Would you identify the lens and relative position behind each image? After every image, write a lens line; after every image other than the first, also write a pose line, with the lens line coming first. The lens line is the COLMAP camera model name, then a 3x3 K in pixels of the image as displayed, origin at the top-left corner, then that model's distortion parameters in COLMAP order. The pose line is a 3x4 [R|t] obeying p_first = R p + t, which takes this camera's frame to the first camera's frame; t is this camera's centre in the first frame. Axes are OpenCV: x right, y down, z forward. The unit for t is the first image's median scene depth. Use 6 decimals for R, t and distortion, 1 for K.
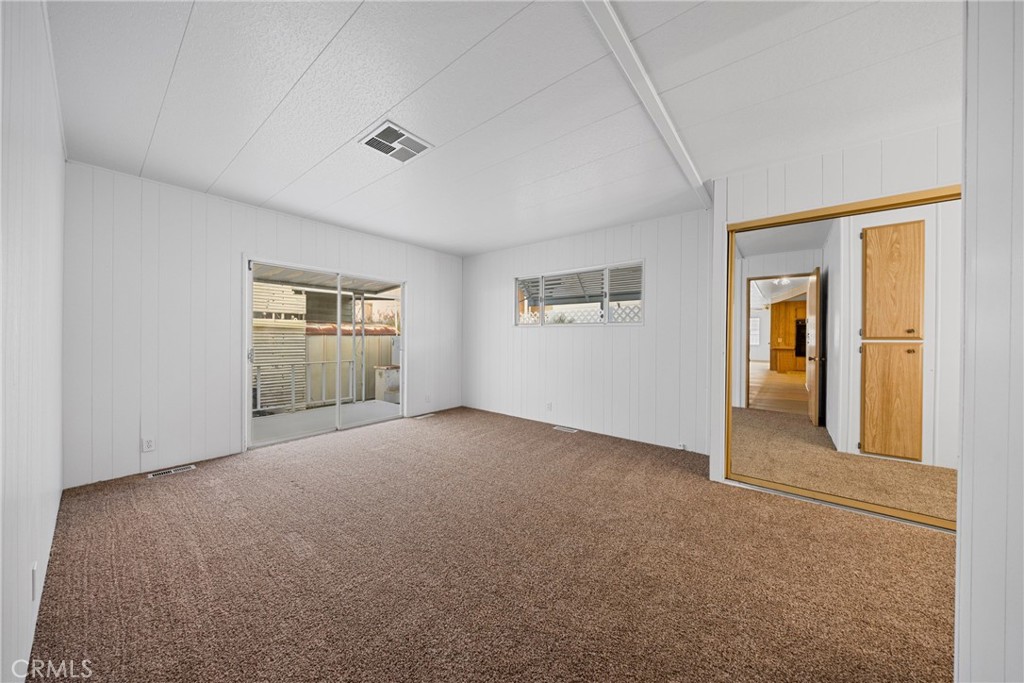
lens RADIAL K [[336.9, 0, 512.0], [0, 336.9, 341.5], [0, 0, 1]] dist [-0.000422, -0.000001]
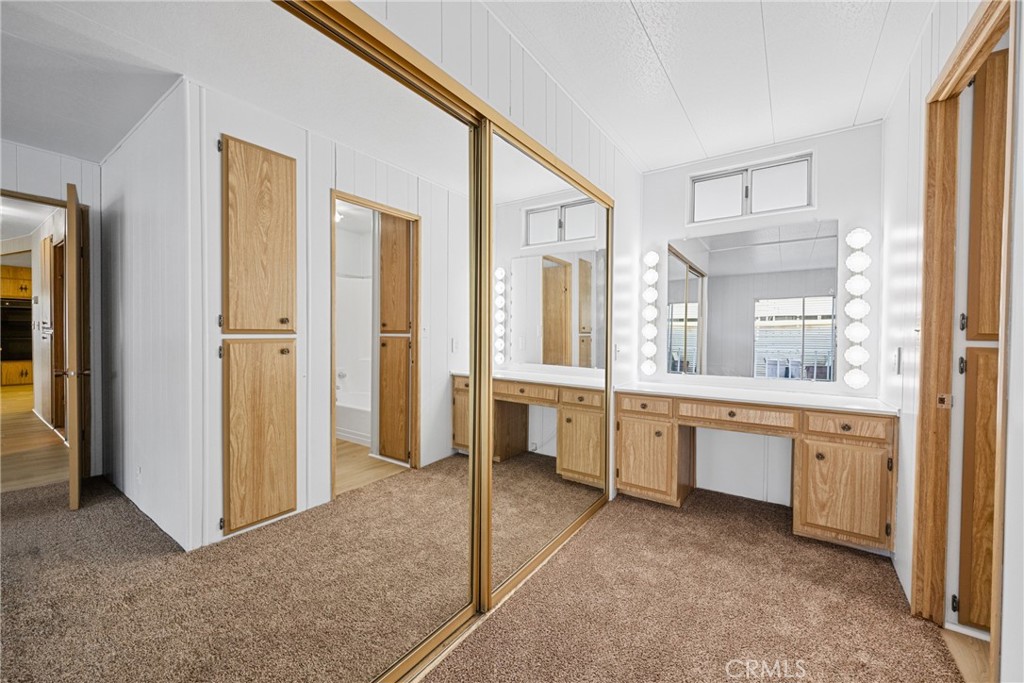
lens RADIAL K [[400.6, 0, 512.2], [0, 400.6, 338.0], [0, 0, 1]] dist [0.000646, -0.000036]
pose [[-0.056674, -0.015555, 0.998272, 0.349933], [0.006599, 0.999851, 0.015954, -0.006231], [-0.998371, 0.007491, -0.056563, 0.562277]]
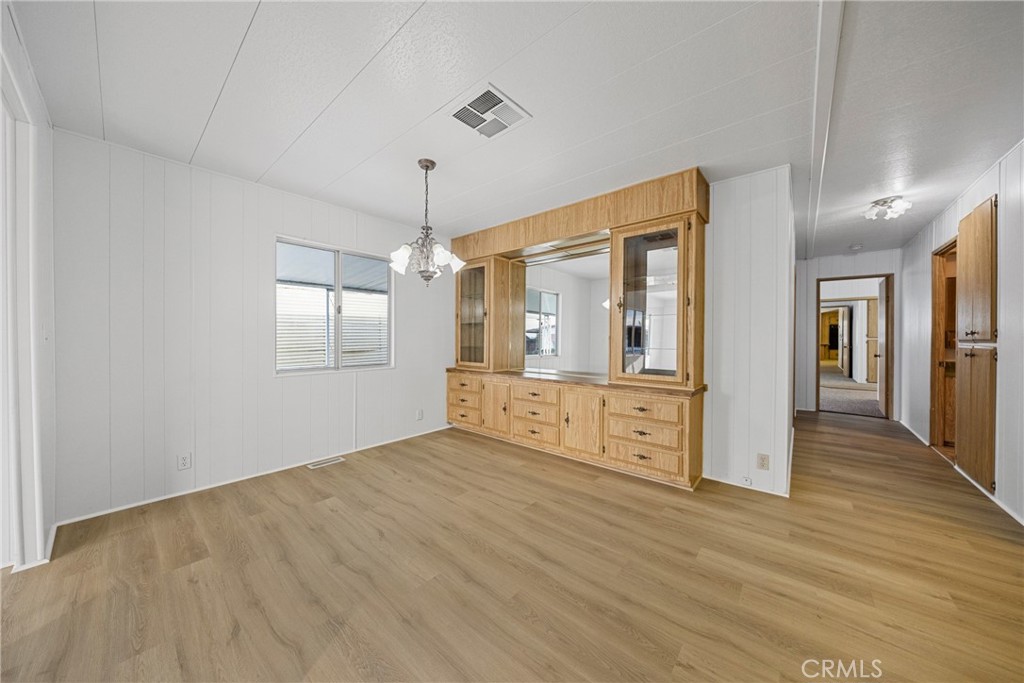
lens RADIAL K [[313.2, 0, 511.7], [0, 313.2, 337.7], [0, 0, 1]] dist [-0.012033, -0.000037]
pose [[0.996587, 0.004012, -0.082447, -1.499596], [-0.004476, 0.999975, -0.005441, 0.016155], [0.082423, 0.005792, 0.996581, -1.596962]]
